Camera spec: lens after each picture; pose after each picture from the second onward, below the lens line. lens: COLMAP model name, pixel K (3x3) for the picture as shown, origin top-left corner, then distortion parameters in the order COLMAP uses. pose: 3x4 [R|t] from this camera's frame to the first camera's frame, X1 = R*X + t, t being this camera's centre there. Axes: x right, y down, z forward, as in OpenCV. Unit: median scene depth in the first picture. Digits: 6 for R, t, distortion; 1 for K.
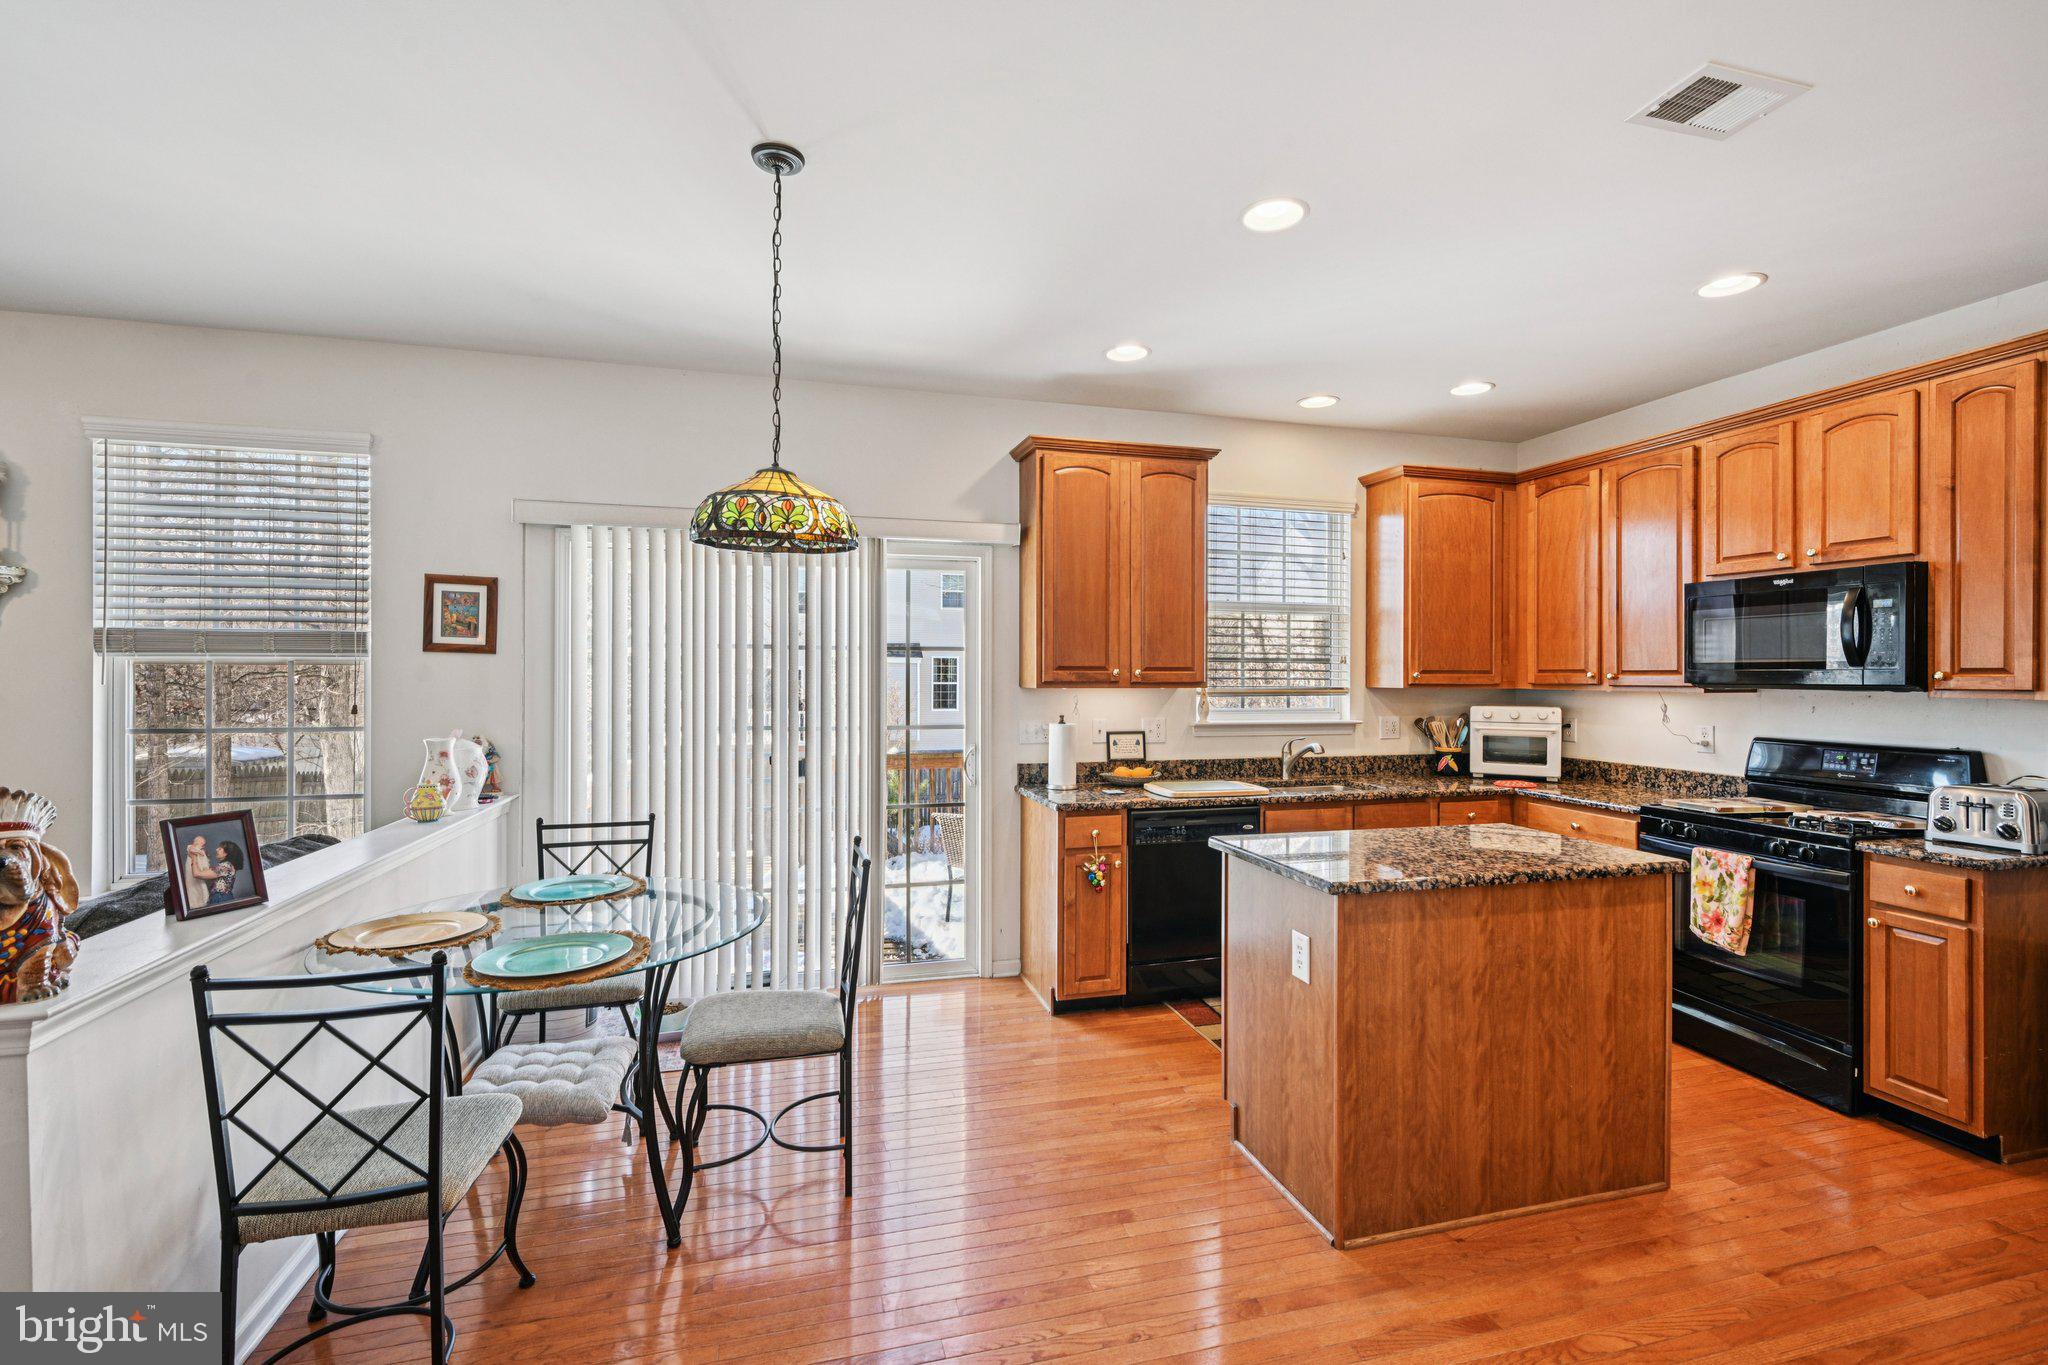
lens RADIAL K [[904.8, 0, 1028.0], [0, 904.8, 679.4], [0, 0, 1]] dist [0.000021, 0.000329]
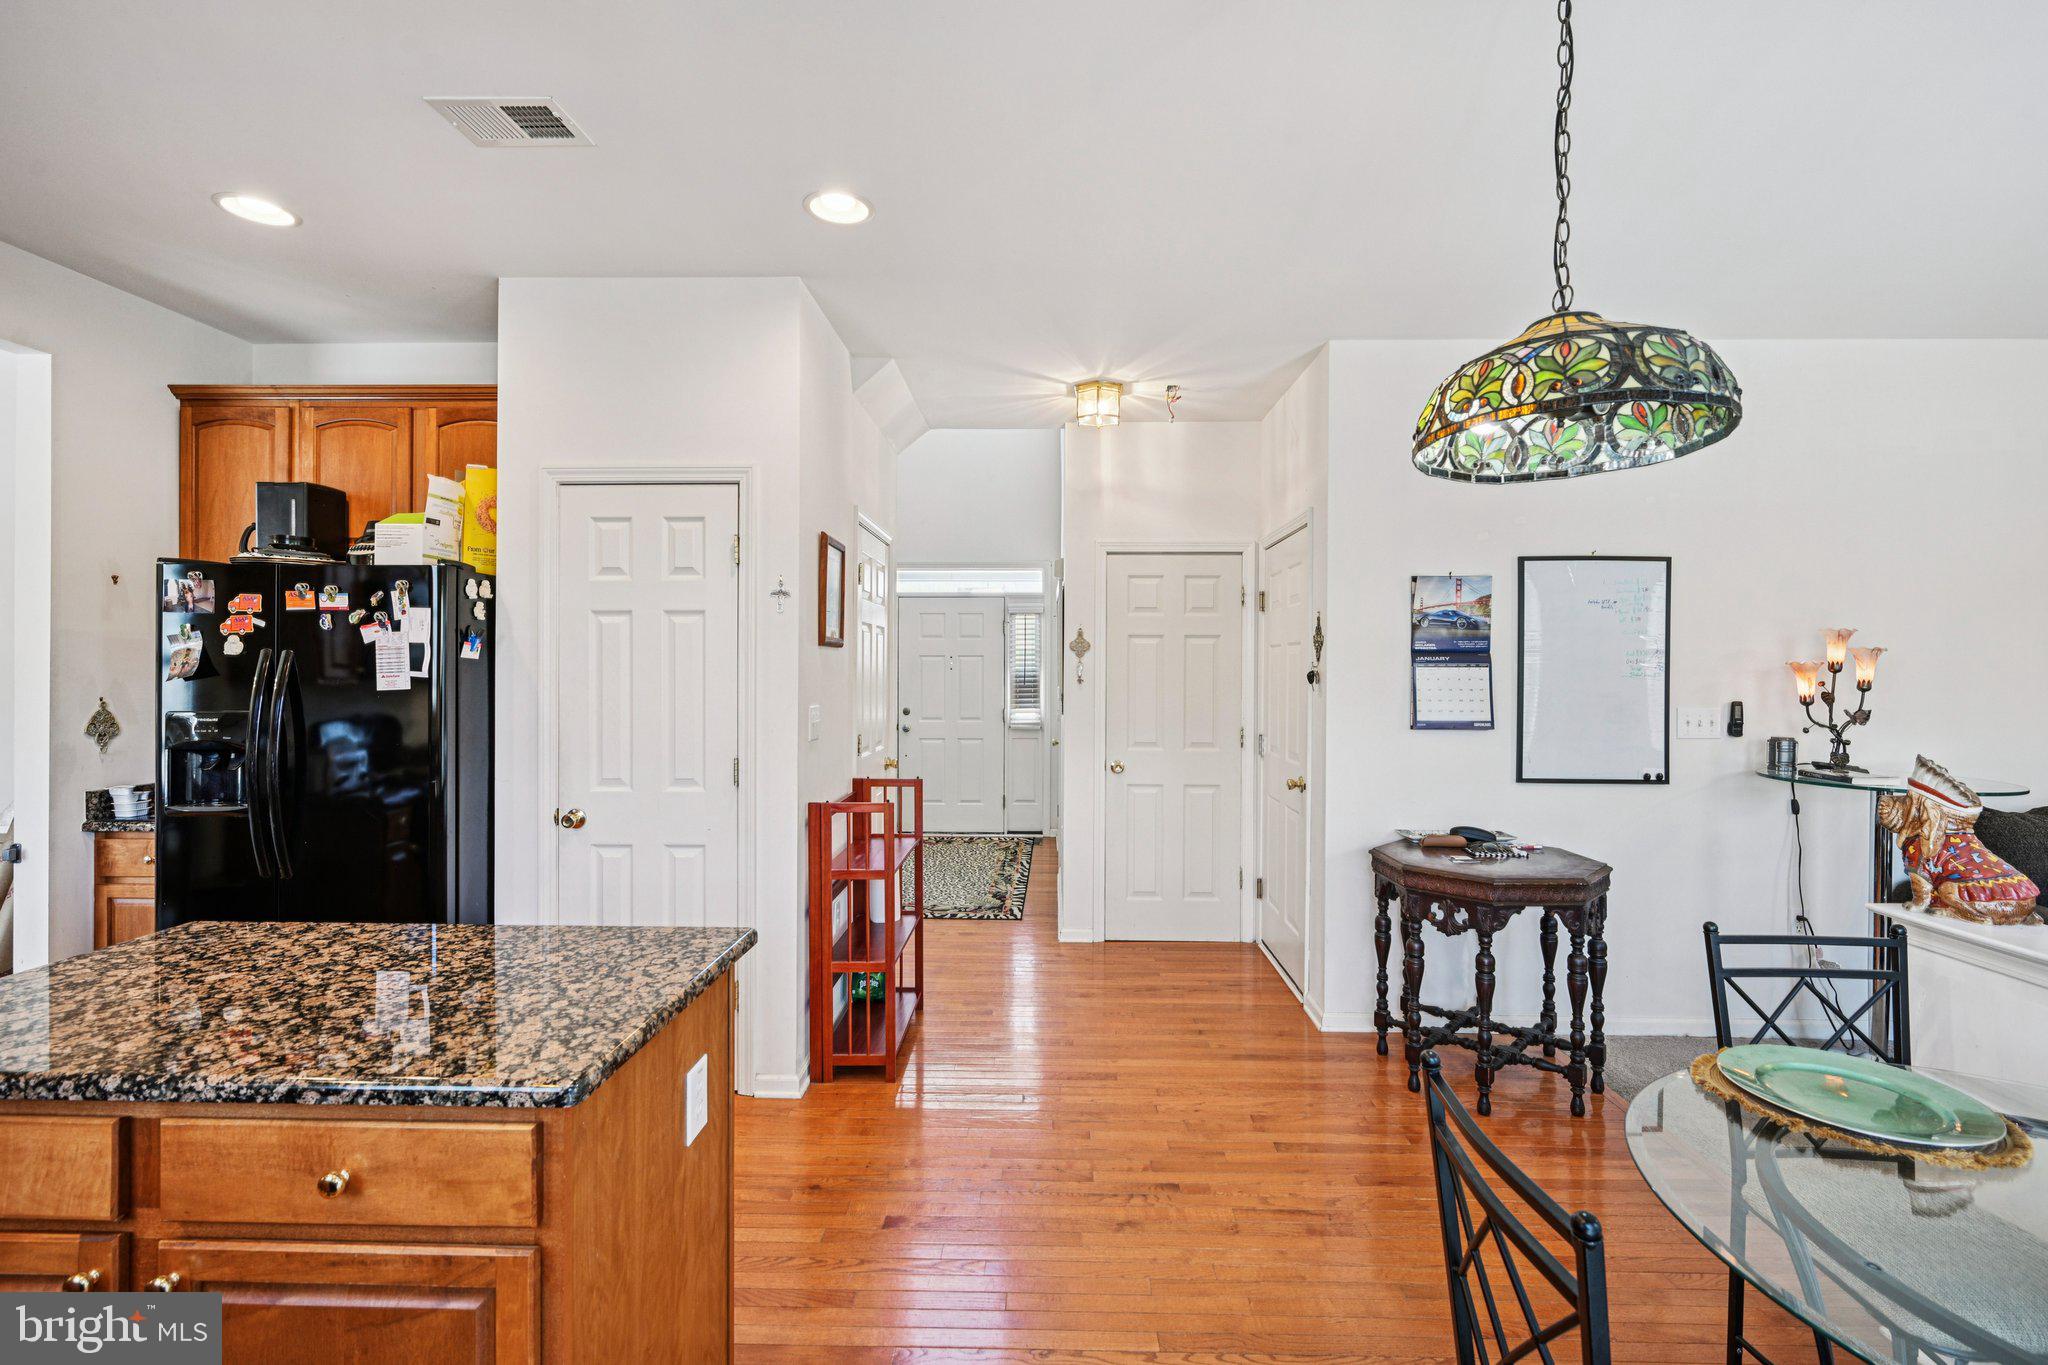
lens RADIAL K [[910.6, 0, 1027.3], [0, 910.6, 668.5], [0, 0, 1]] dist [-0.001304, -0.000176]
pose [[-0.956957, -0.008399, 0.290110, -0.065278], [-0.007847, 0.999965, 0.003066, -0.003312], [-0.290125, 0.000658, -0.956989, 0.925496]]
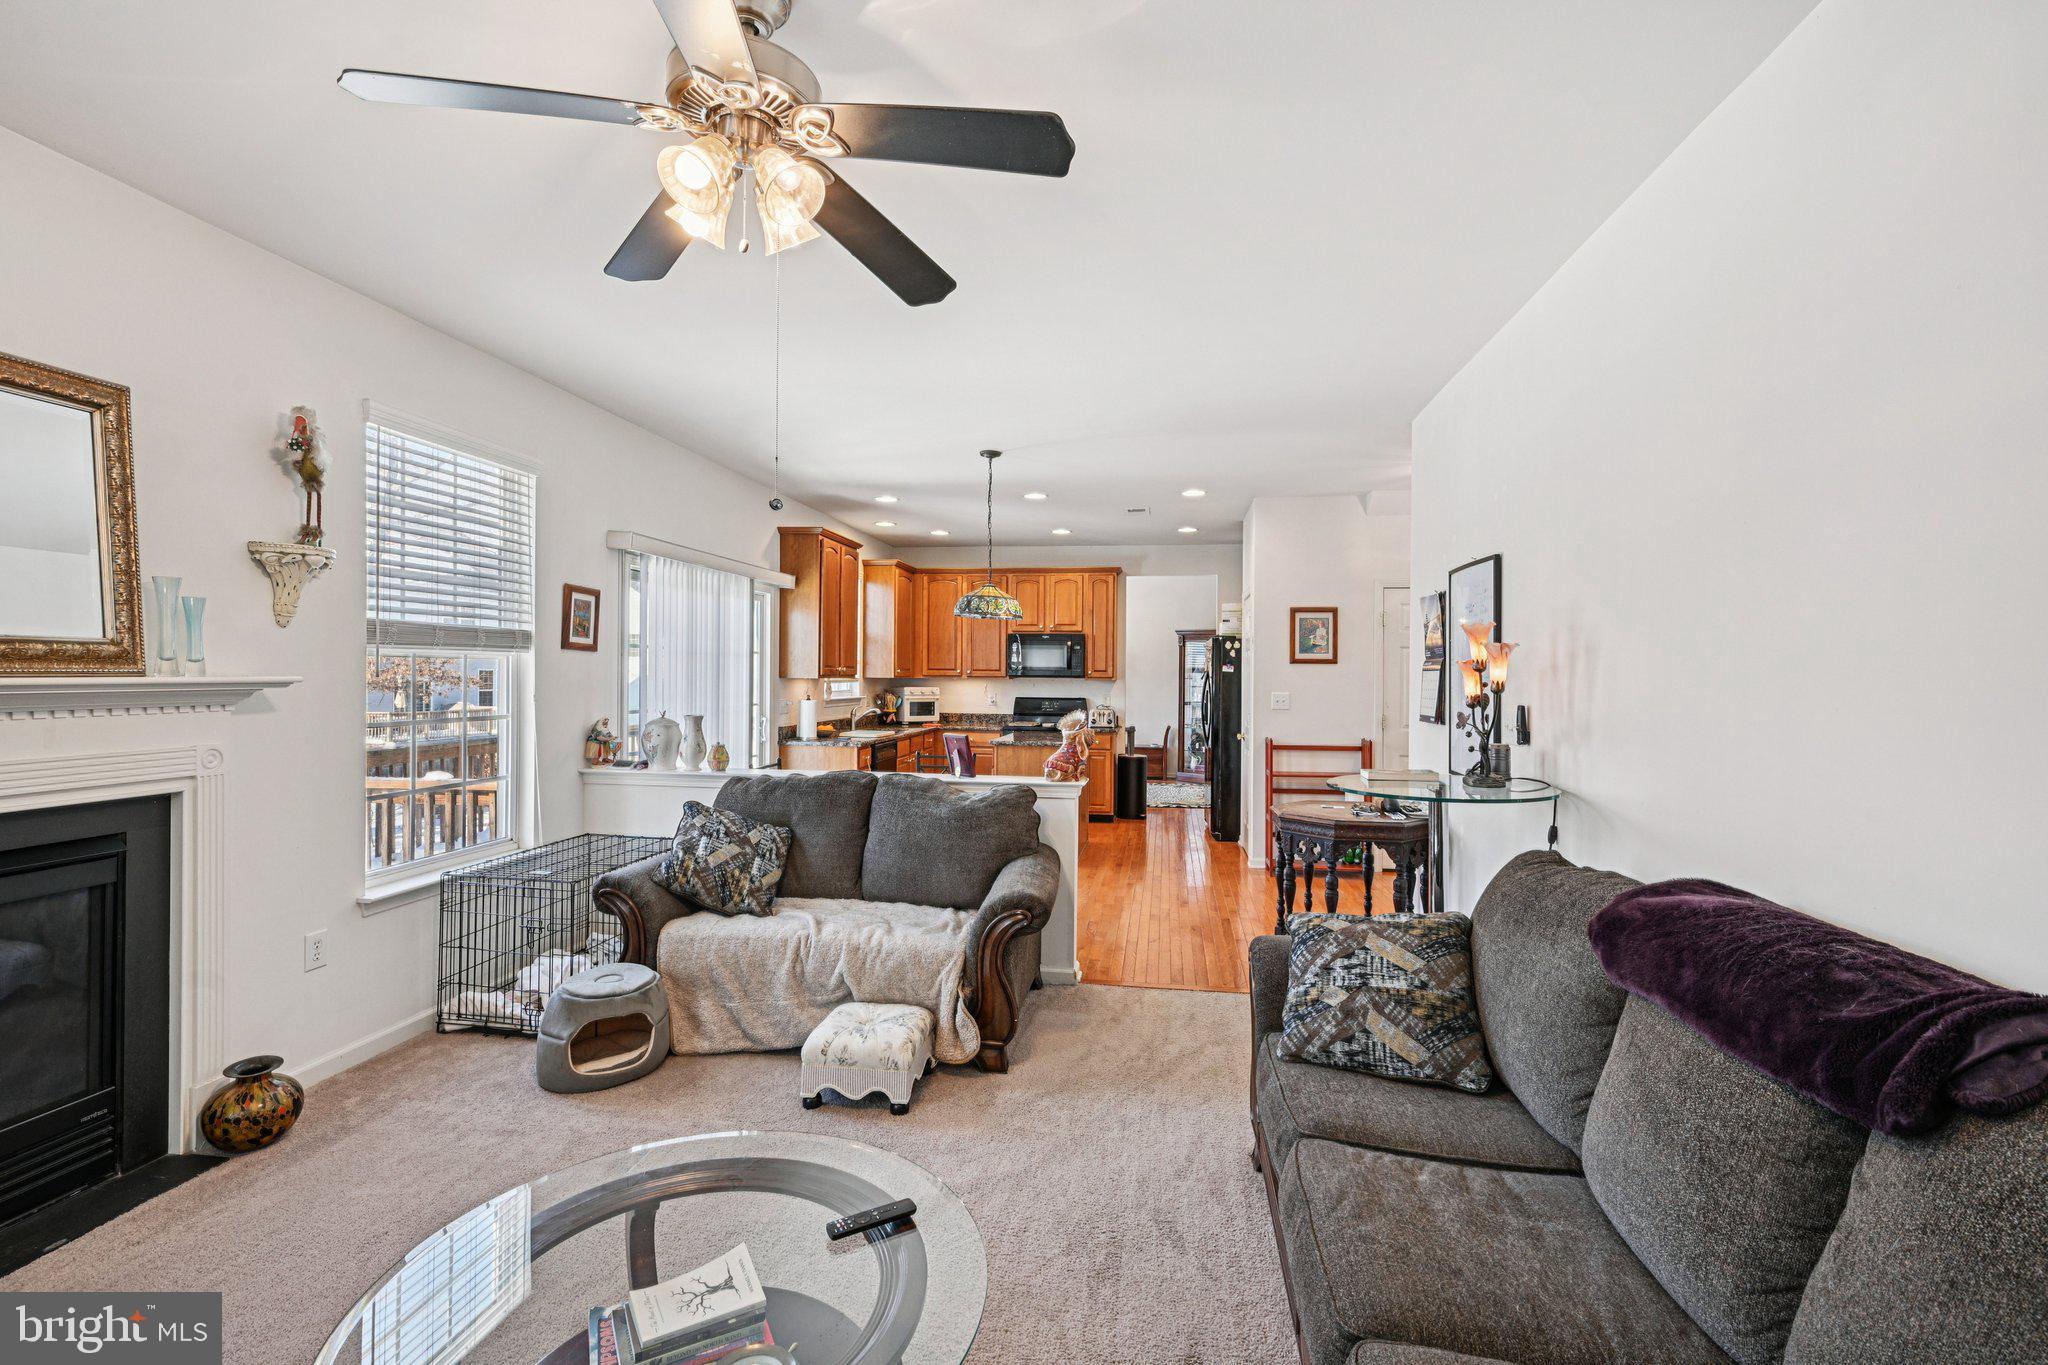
lens RADIAL K [[912.3, 0, 1032.8], [0, 912.3, 685.8], [0, 0, 1]] dist [0.000791, 0.000243]
pose [[0.403674, -0.011459, 0.914831, -1.345960], [-0.002909, 0.999900, 0.013808, -0.001248], [-0.914898, -0.008235, 0.403601, -0.036803]]
